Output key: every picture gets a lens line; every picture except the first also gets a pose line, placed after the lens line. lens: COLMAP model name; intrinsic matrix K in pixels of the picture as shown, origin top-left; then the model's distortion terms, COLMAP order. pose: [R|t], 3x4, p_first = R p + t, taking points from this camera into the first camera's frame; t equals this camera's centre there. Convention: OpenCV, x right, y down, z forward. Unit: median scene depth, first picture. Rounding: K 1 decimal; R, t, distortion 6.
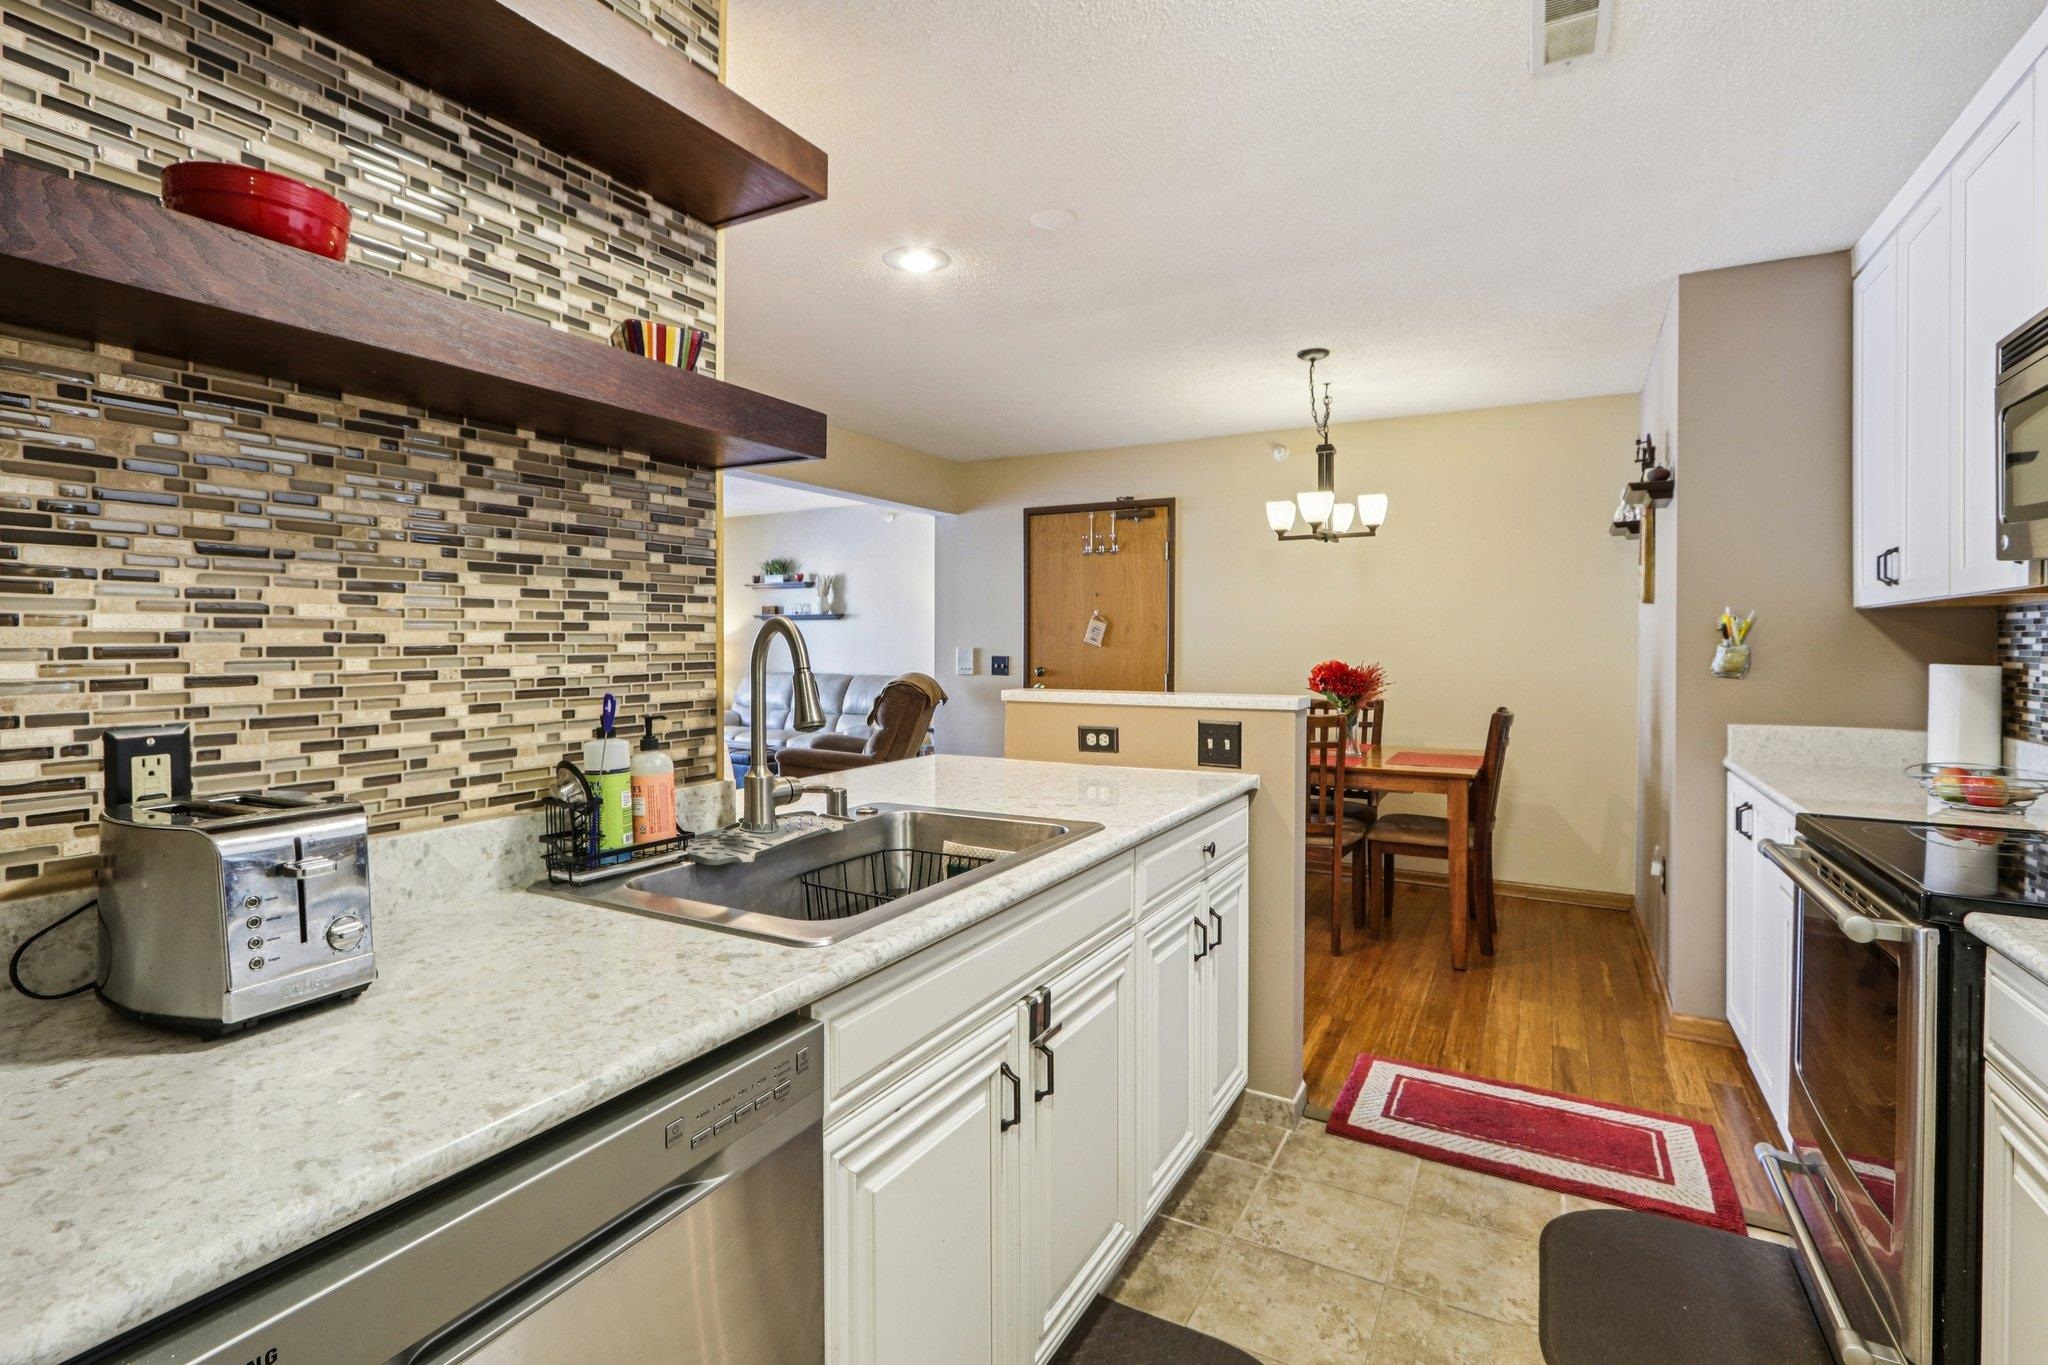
lens RADIAL K [[927.7, 0, 1009.7], [0, 927.7, 664.2], [0, 0, 1]] dist [-0.012698, 0.000392]
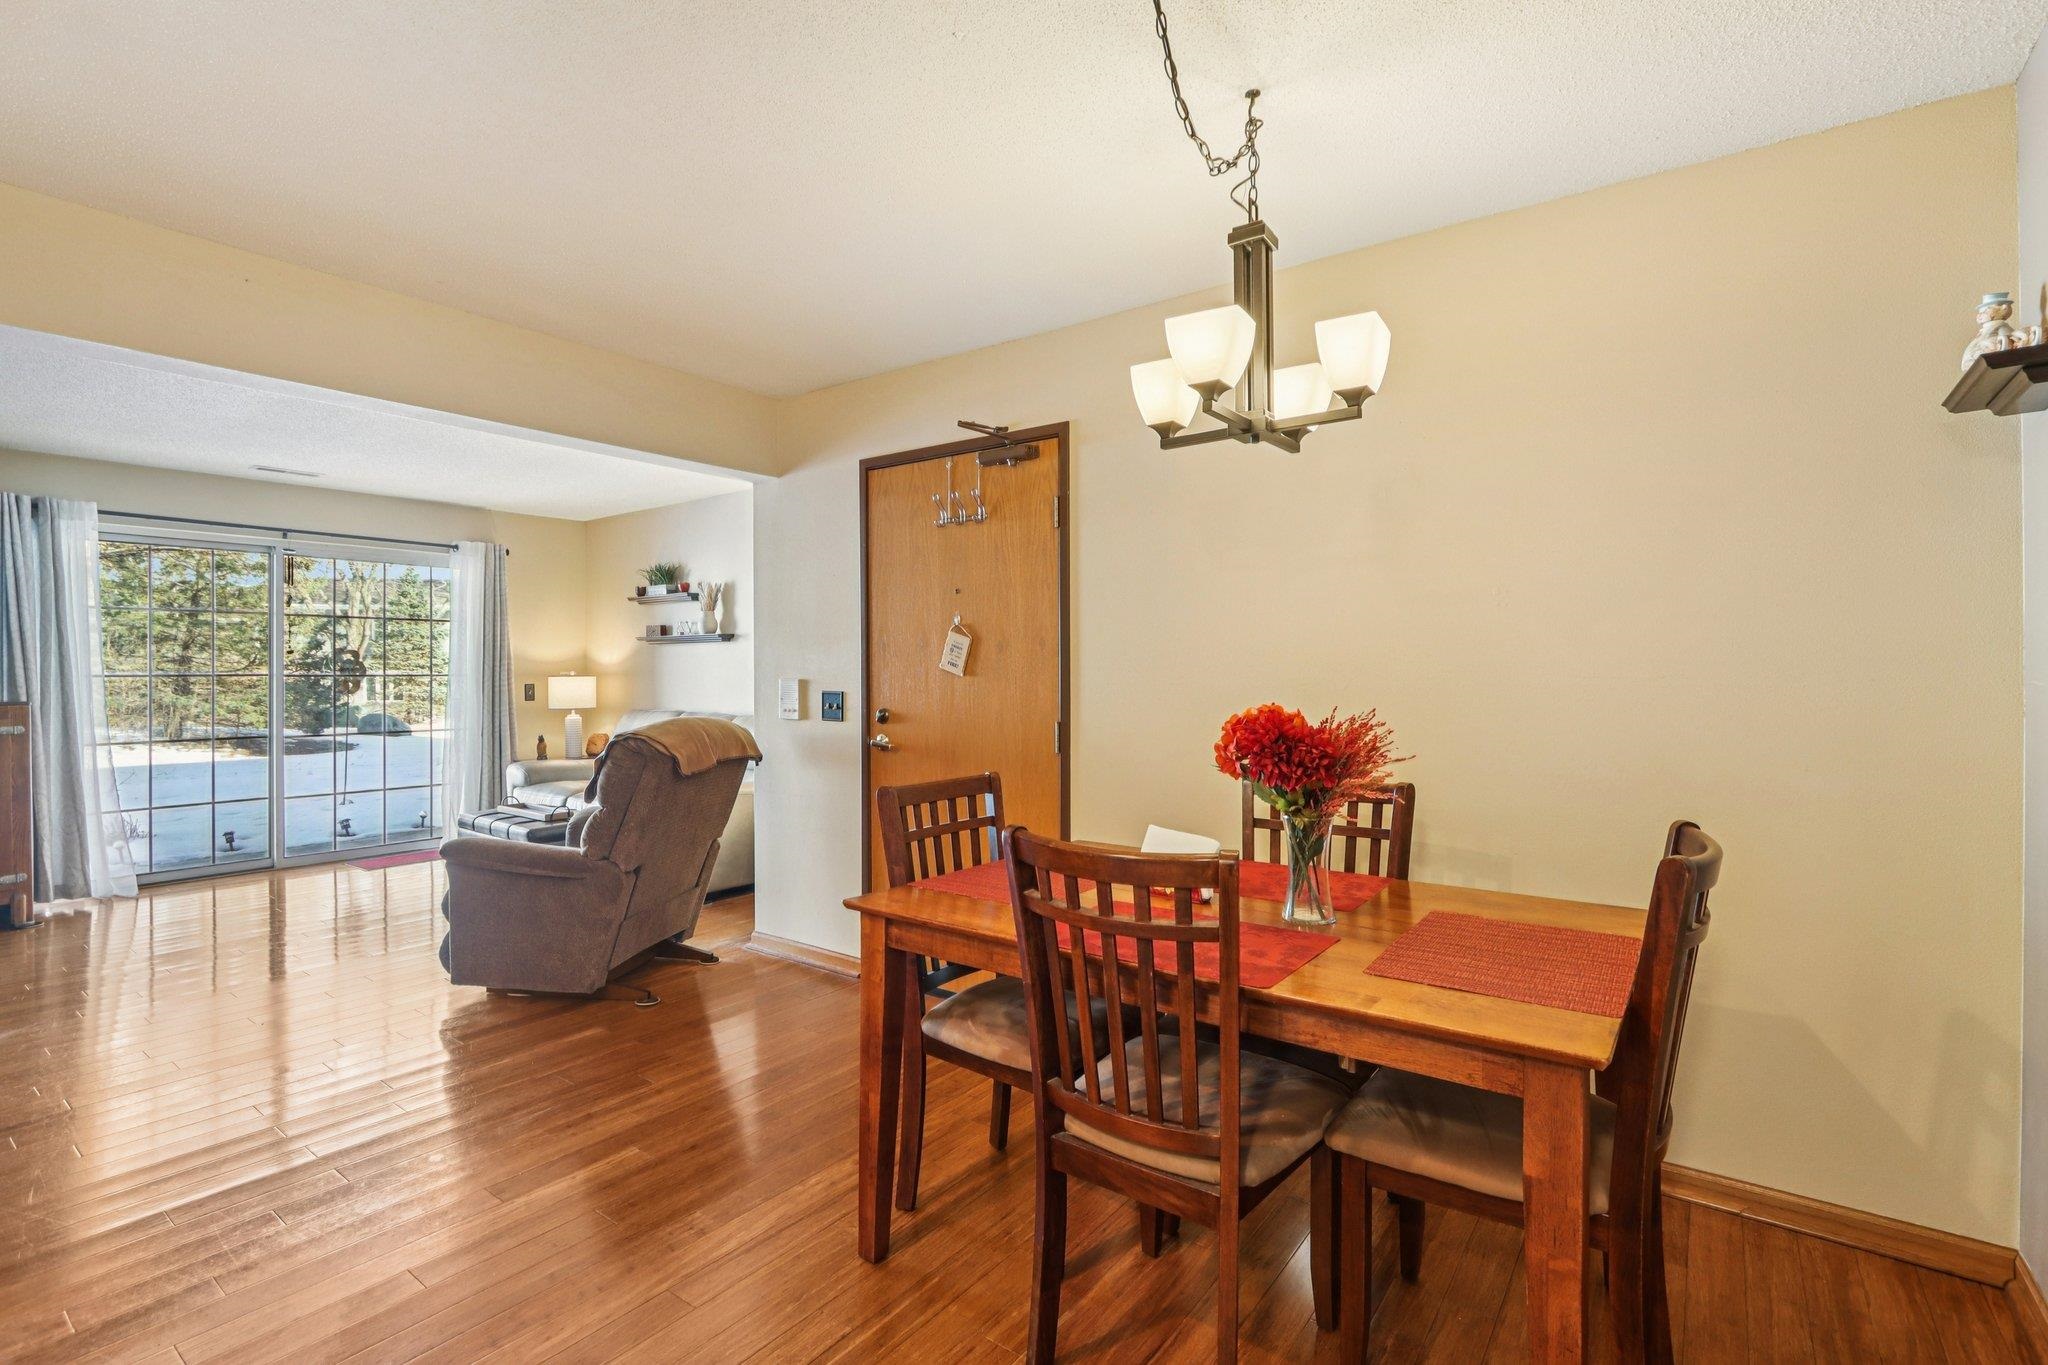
lens RADIAL K [[927.7, 0, 1014.9], [0, 927.7, 674.8], [0, 0, 1]] dist [-0.012698, 0.000392]
pose [[0.992204, -0.001418, -0.124617, 0.161712], [-0.001475, 0.999732, -0.023114, -0.004327], [0.124617, 0.023118, 0.991936, 0.311104]]
